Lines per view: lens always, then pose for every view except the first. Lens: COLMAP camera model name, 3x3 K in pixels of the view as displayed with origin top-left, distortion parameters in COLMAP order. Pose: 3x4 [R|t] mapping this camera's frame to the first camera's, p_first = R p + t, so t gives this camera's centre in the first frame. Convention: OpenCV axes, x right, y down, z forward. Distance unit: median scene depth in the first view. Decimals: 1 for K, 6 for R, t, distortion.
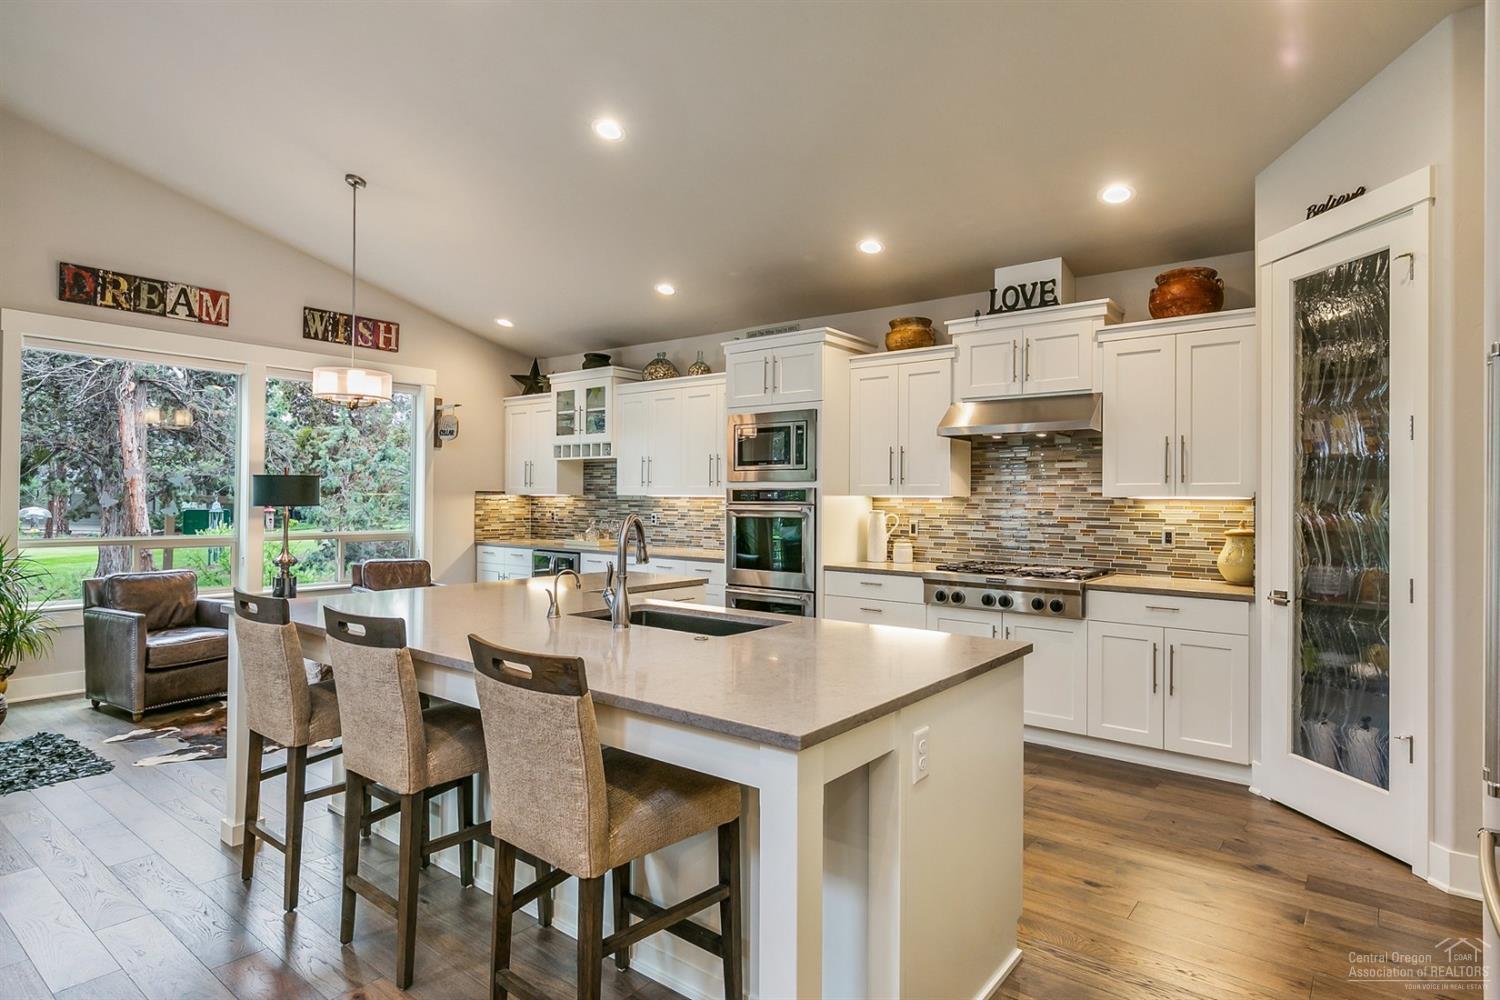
lens RADIAL K [[814.4, 0, 735.0], [0, 814.4, 493.5], [0, 0, 1]] dist [0.003118, -0.000914]
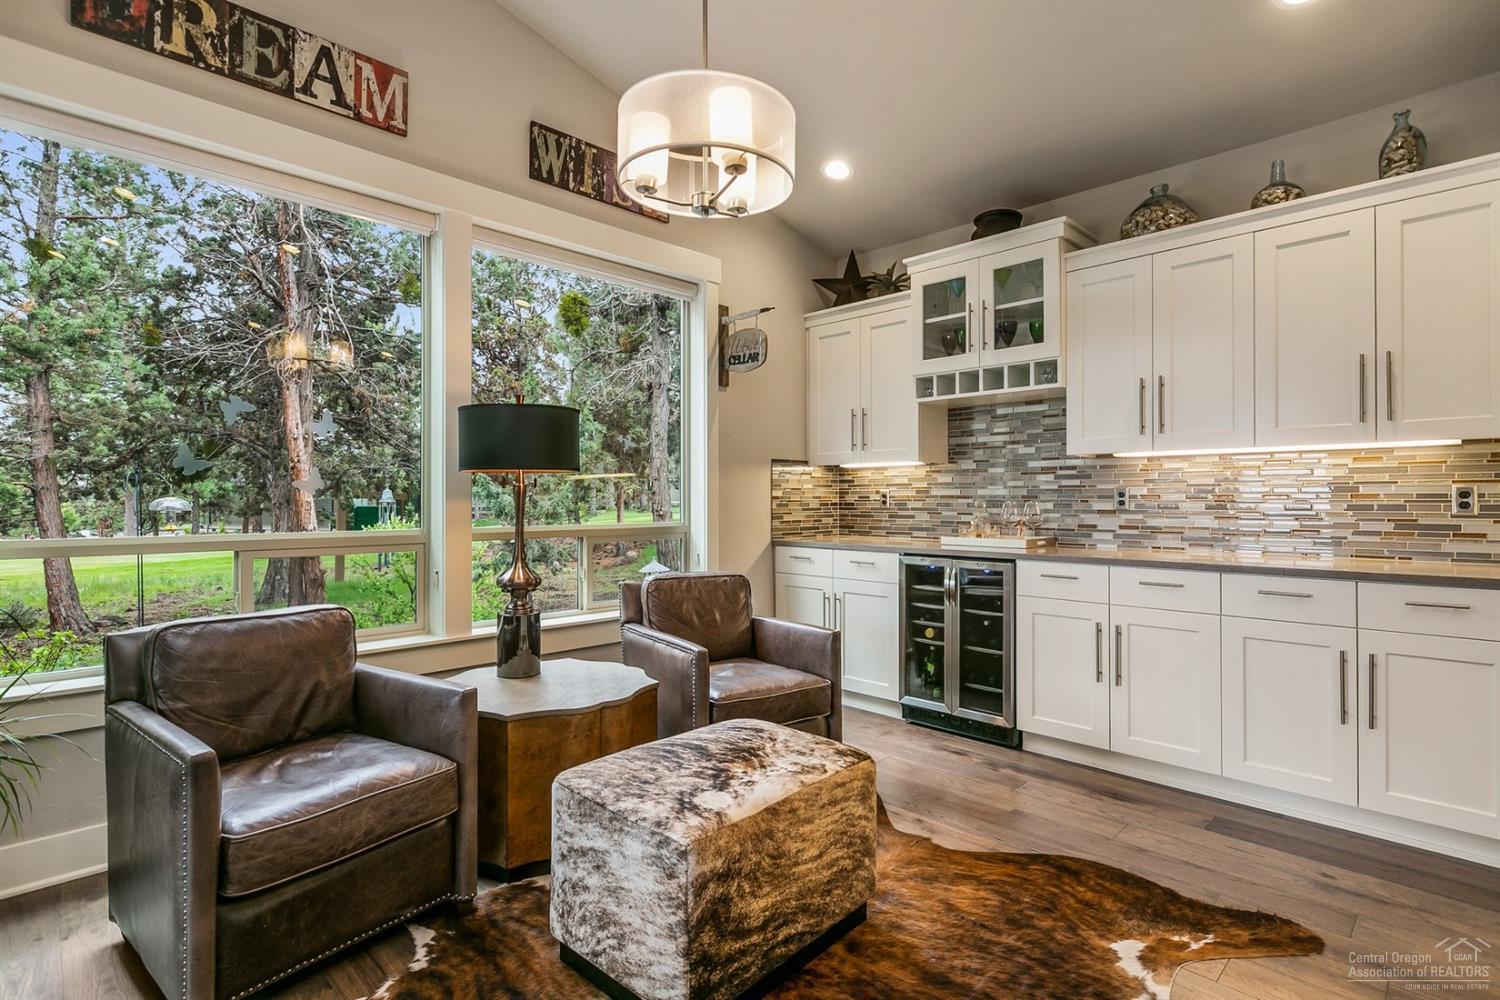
lens RADIAL K [[717.5, 0, 723.5], [0, 717.5, 498.3], [0, 0, 1]] dist [-0.004677, 0.000525]
pose [[0.992168, -0.010641, -0.124457, -0.335691], [0.011270, 0.999927, 0.004347, 0.028361], [0.124402, -0.005716, 0.992215, 0.521774]]
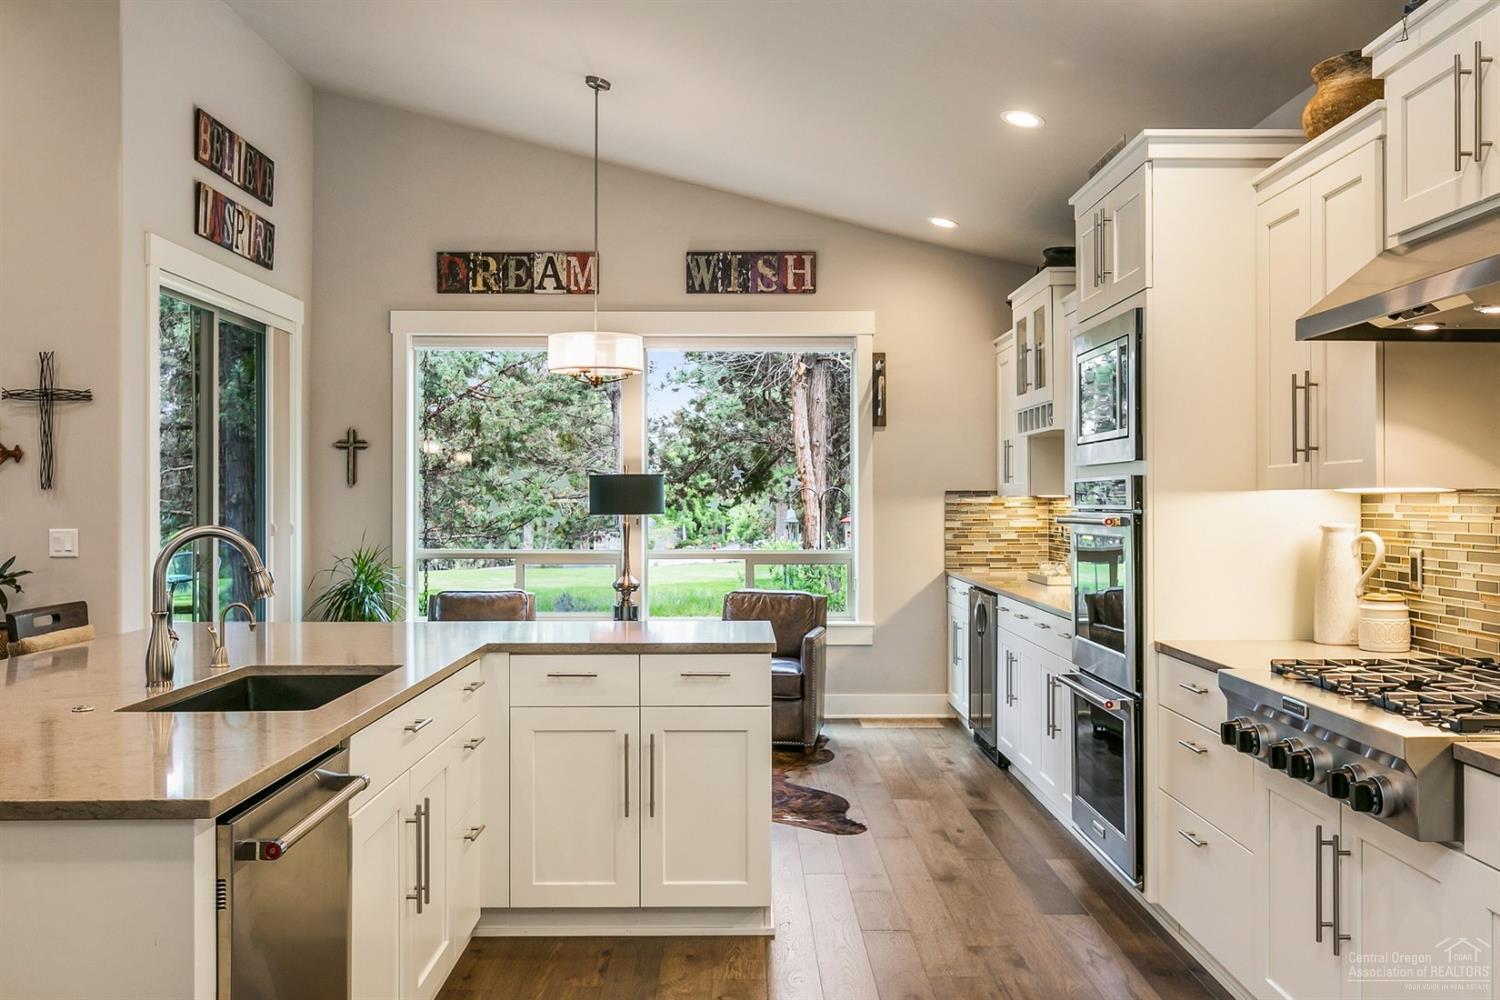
lens RADIAL K [[1282.4, 0, 763.7], [0, 1282.4, 496.4], [0, 0, 1]] dist [-0.010473, 0.003718]
pose [[0.627419, -0.011172, -0.778602, 0.440106], [0.011921, 0.999918, -0.004742, 0.005133], [0.778591, -0.006306, 0.627500, 0.301011]]
